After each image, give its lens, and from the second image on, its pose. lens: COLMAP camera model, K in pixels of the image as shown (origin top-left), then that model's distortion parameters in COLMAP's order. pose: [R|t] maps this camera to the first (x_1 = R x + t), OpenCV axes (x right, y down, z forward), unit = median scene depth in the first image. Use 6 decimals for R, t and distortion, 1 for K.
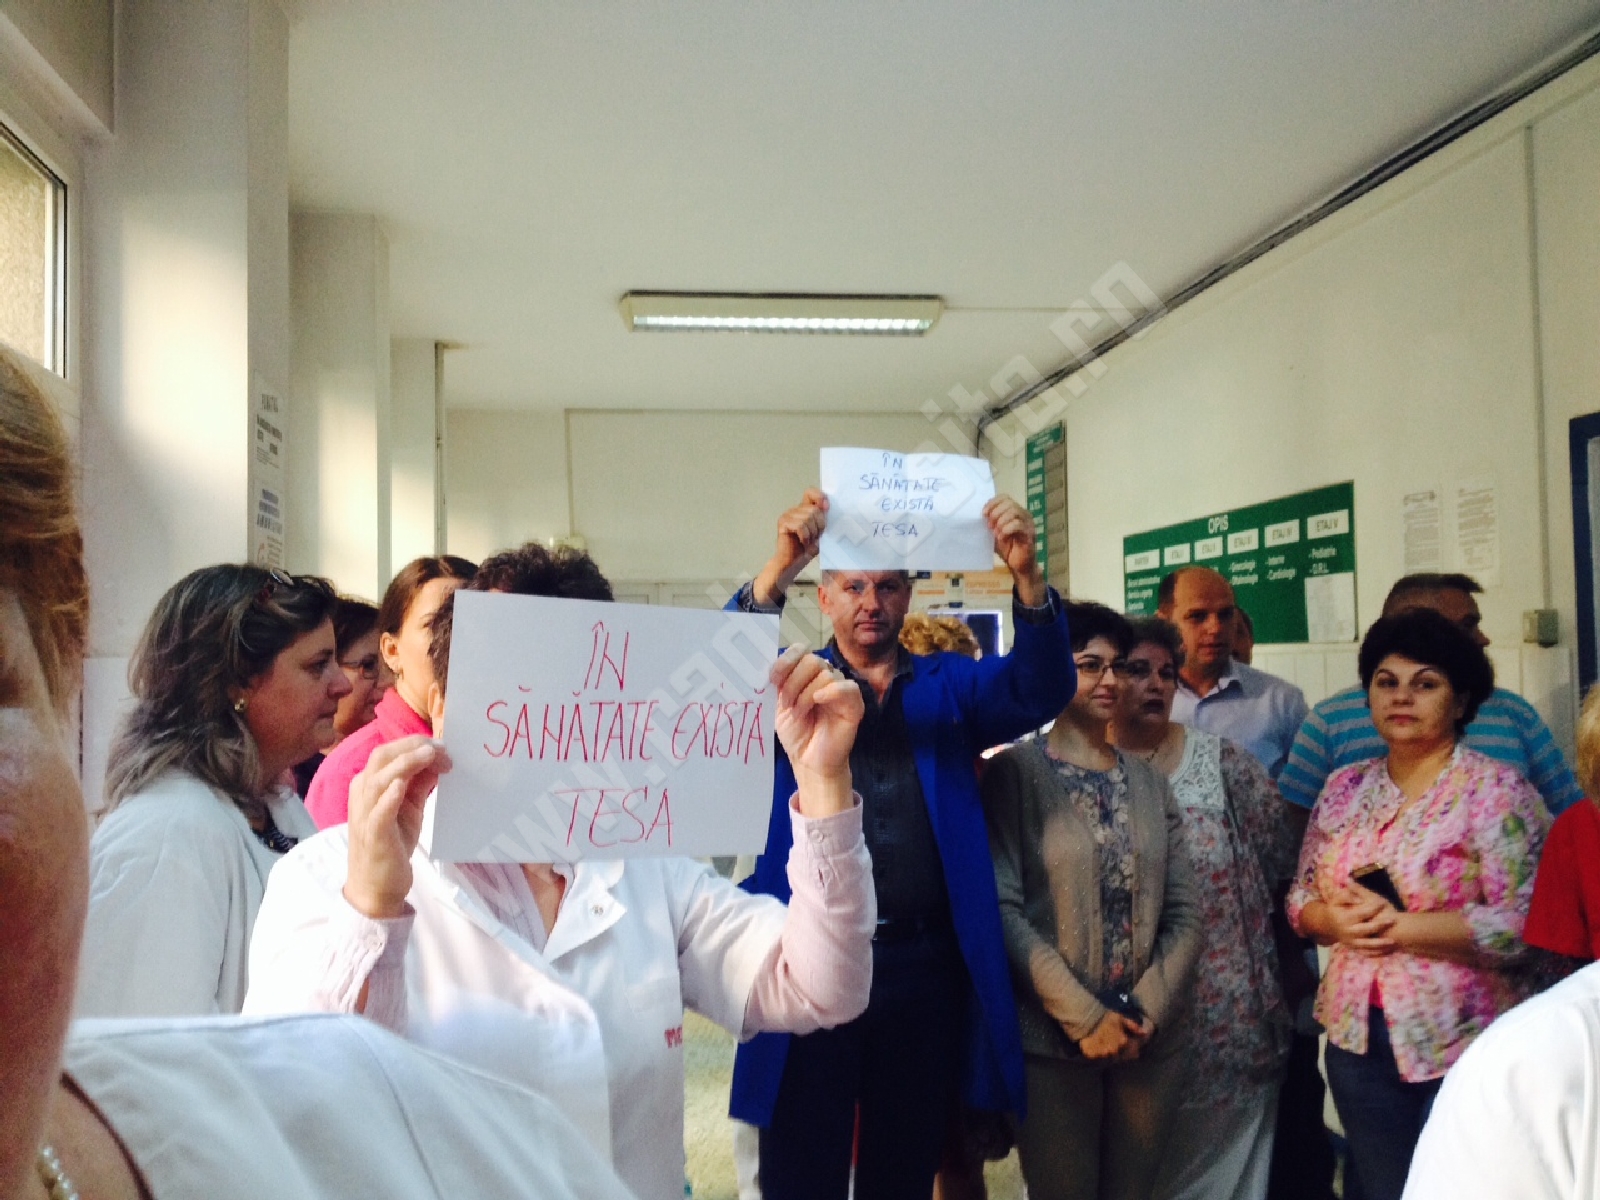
lens RADIAL K [[1596.2, 0, 773.7], [0, 1596.2, 608.1], [0, 0, 1]] dist [0.135953, -0.348268]
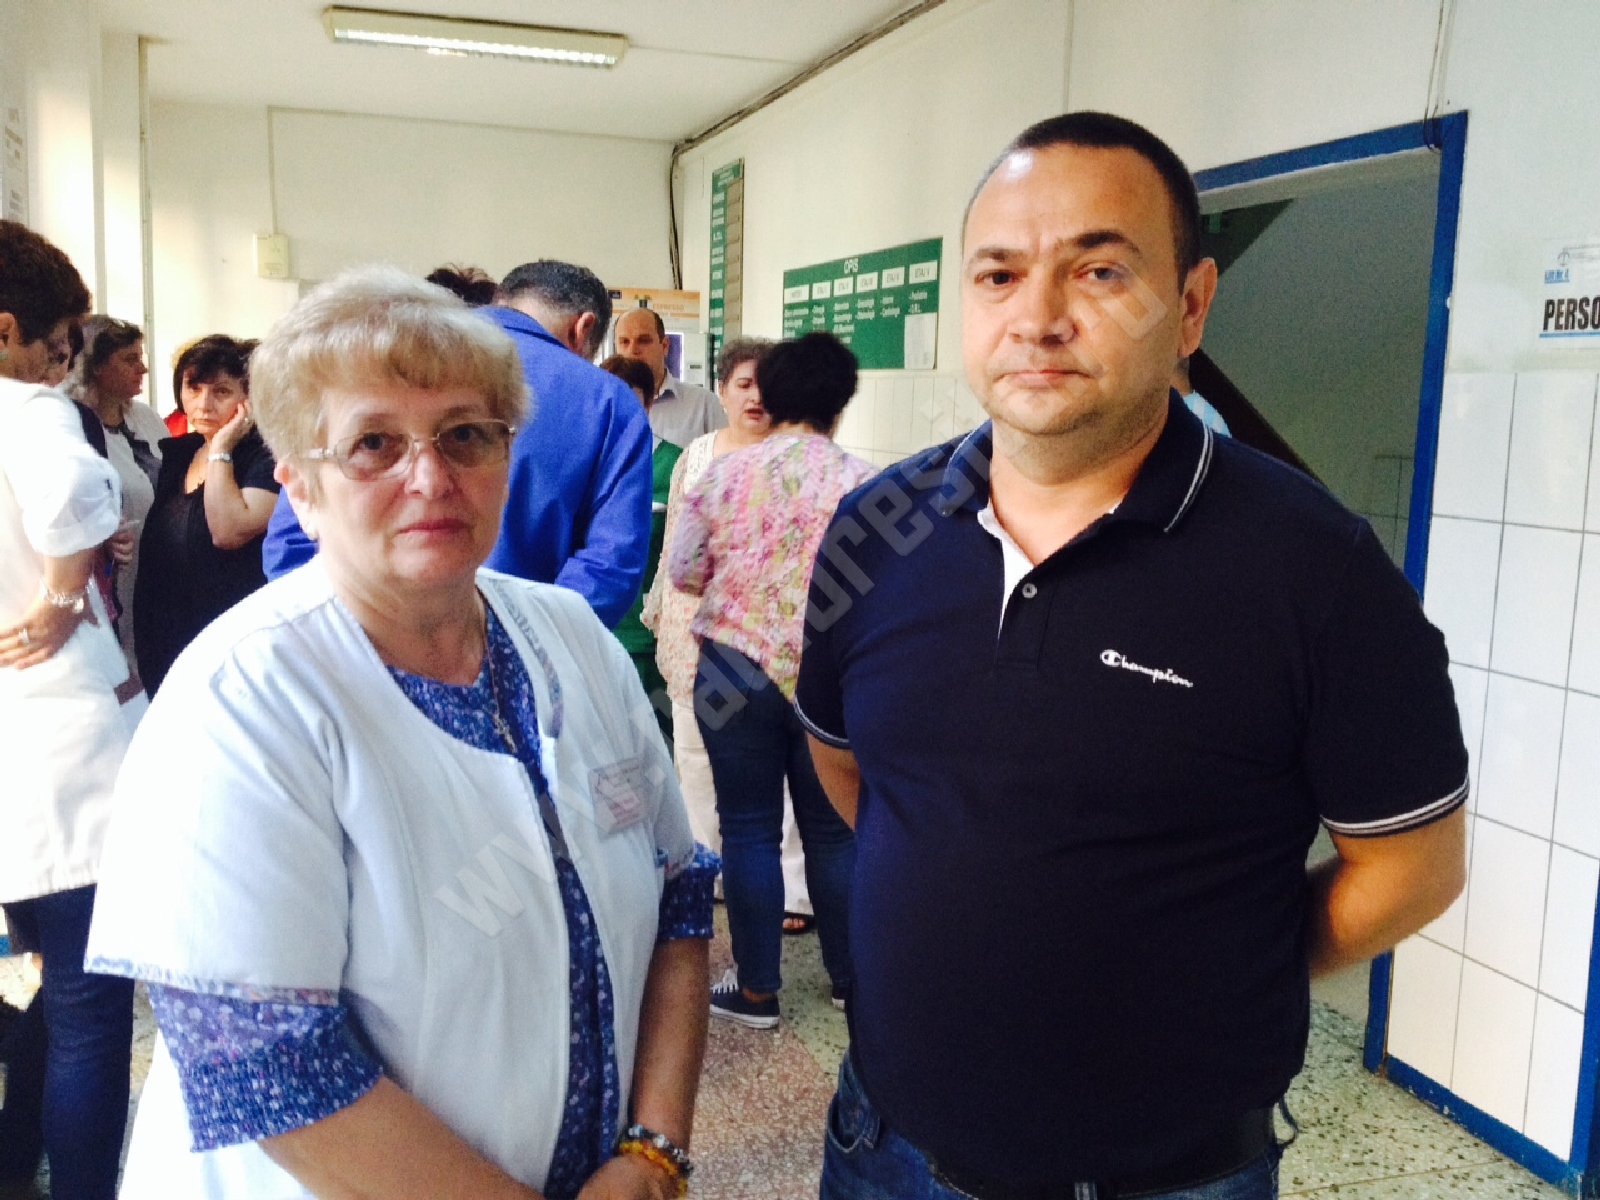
lens RADIAL K [[1590.5, 0, 782.5], [0, 1590.5, 617.3], [0, 0, 1]] dist [0.134170, -0.328172]
pose [[0.983253, 0.021457, 0.180978, 0.018654], [-0.053282, 0.983501, 0.172876, 0.000974], [-0.174282, -0.179624, 0.968174, -0.151911]]
